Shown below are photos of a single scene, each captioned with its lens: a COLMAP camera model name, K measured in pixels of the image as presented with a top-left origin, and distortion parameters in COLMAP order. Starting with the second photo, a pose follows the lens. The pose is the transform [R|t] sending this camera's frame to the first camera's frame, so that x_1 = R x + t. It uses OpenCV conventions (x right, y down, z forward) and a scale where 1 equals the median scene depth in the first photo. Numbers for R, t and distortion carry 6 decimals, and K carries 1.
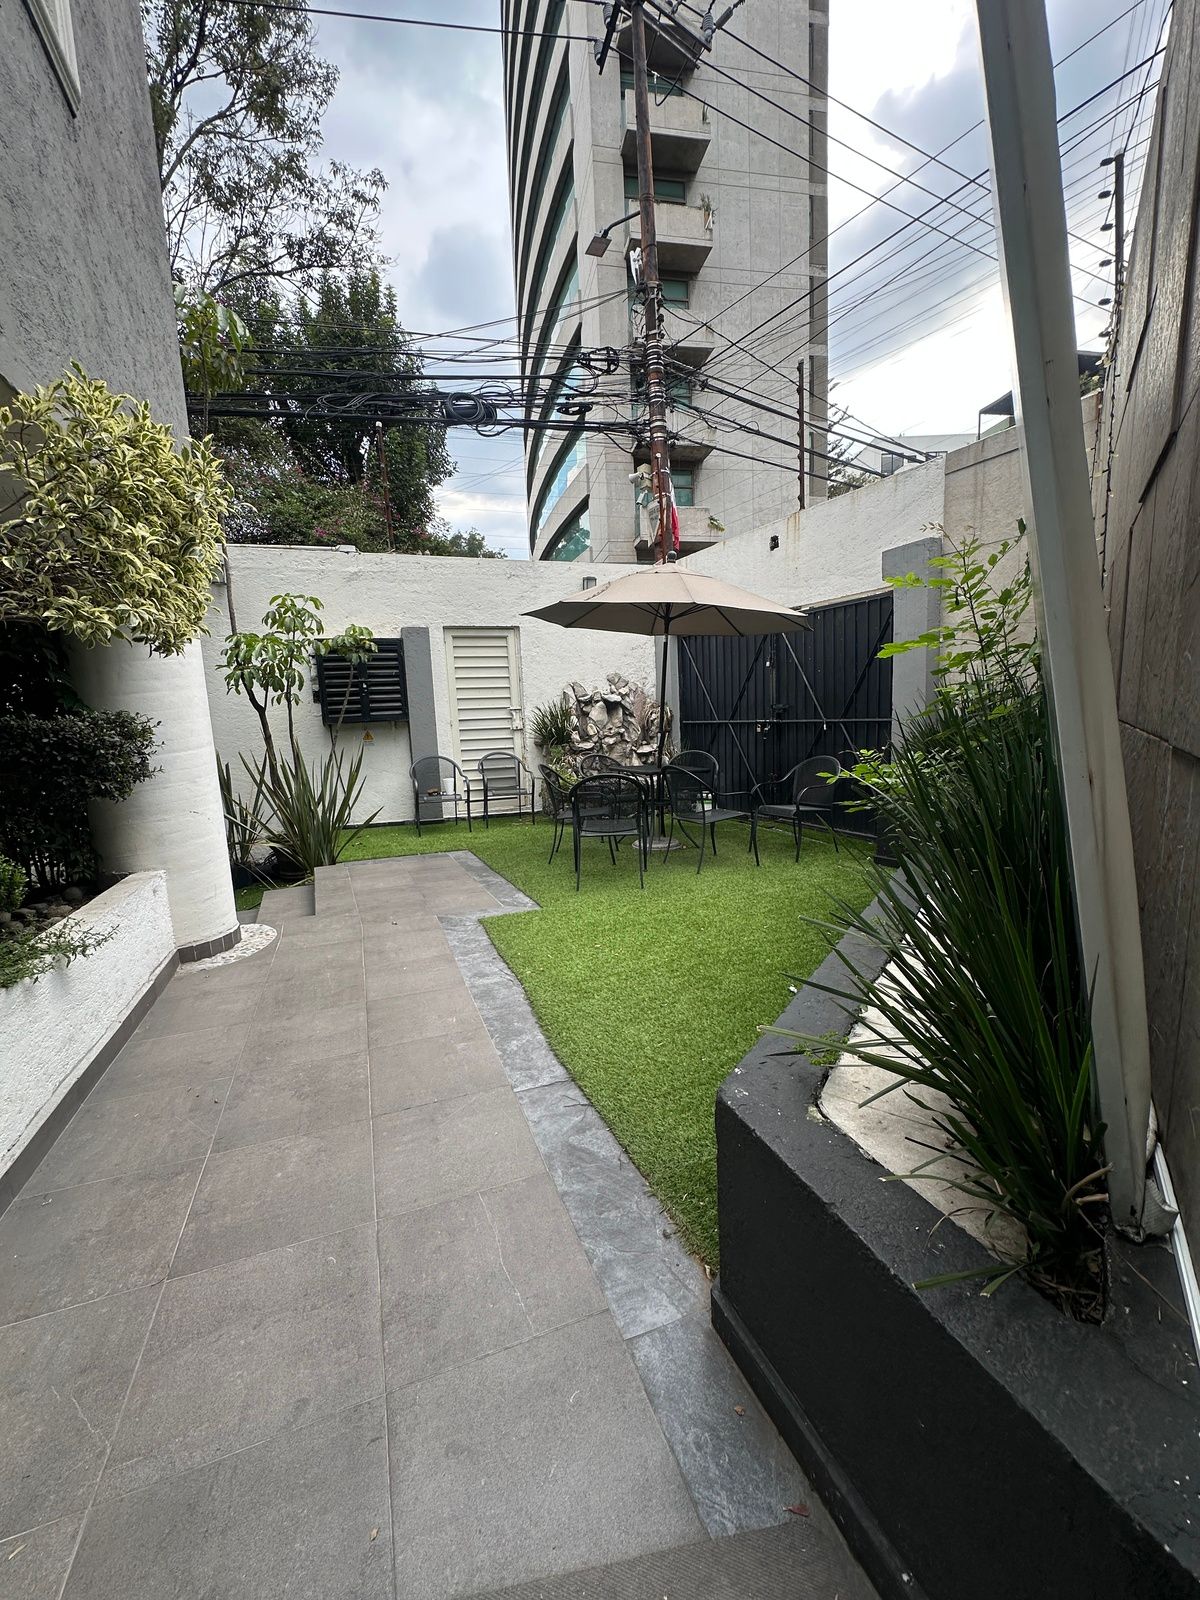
lens RADIAL K [[635.5, 0, 592.5], [0, 635.5, 795.3], [0, 0, 1]] dist [-0.000739, 0.000352]
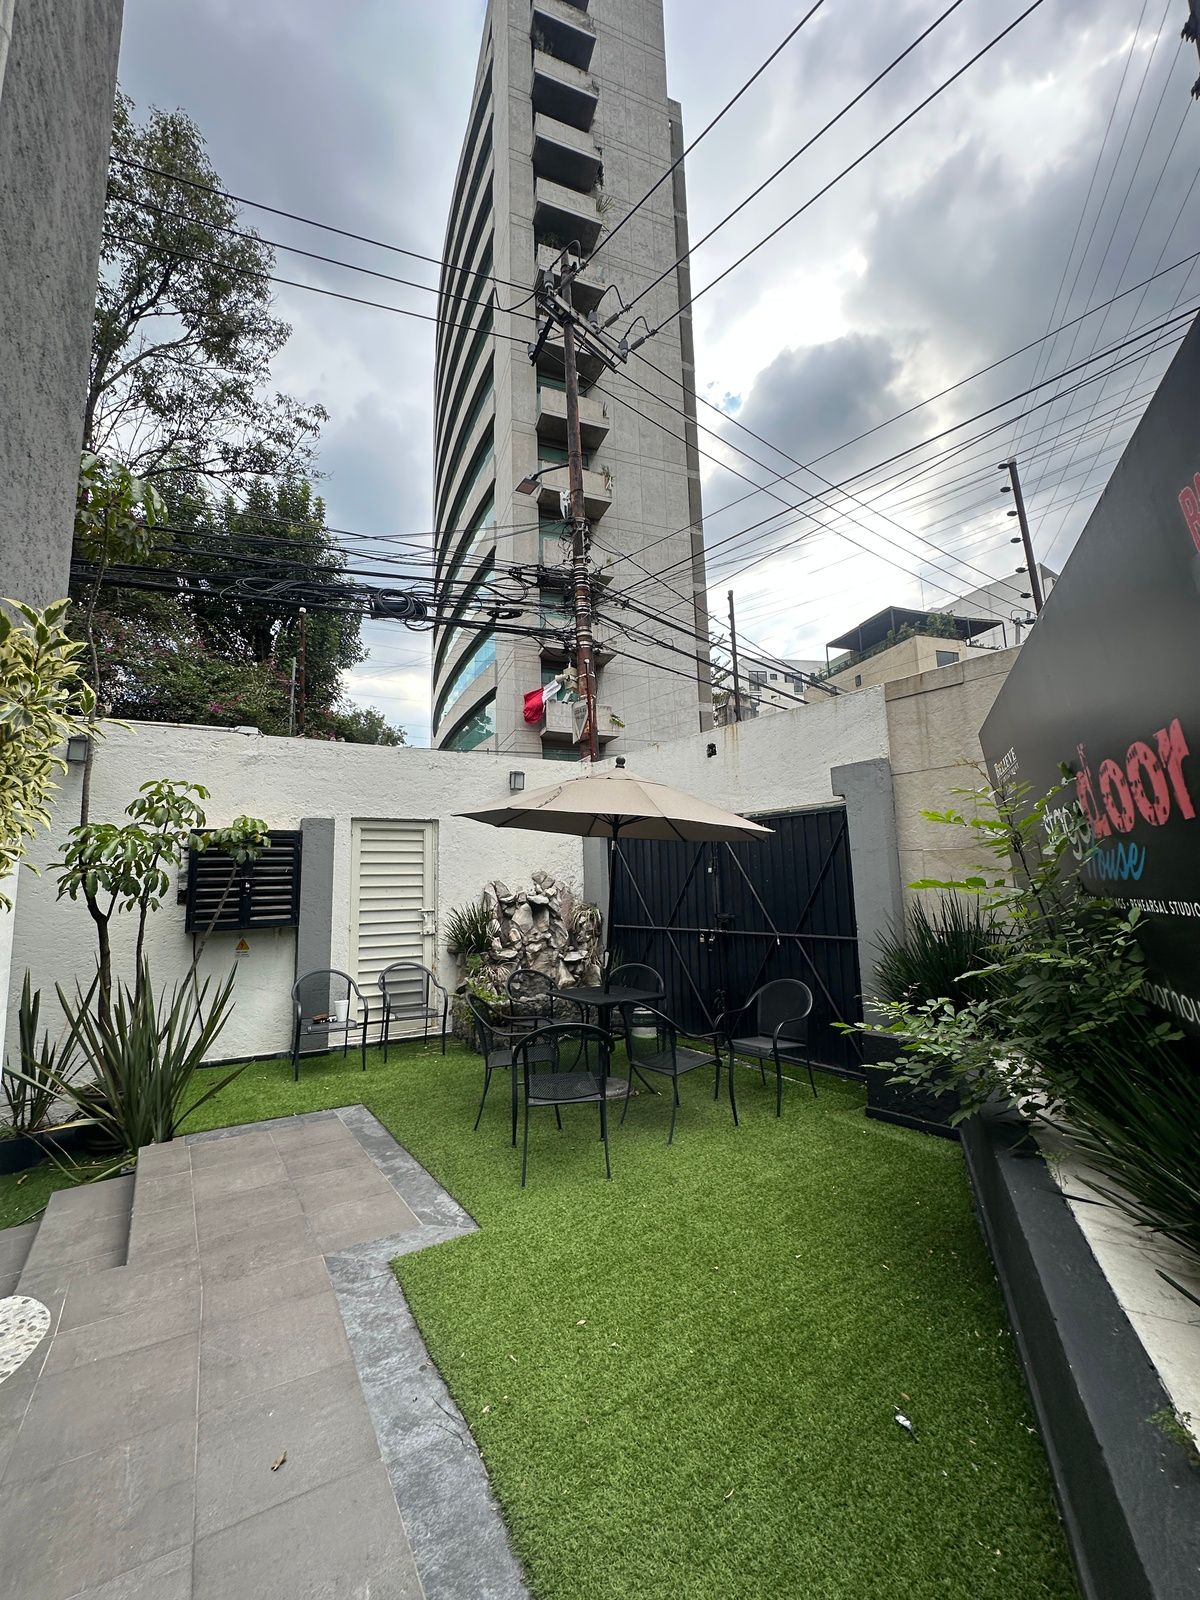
lens RADIAL K [[635.5, 0, 597.7], [0, 635.5, 798.5], [0, 0, 1]] dist [-0.000739, 0.000352]
pose [[0.984780, 0.038698, 0.169441, -0.047406], [0.008208, 0.963455, -0.267743, -0.051038], [-0.173610, 0.265059, 0.948474, 0.091175]]
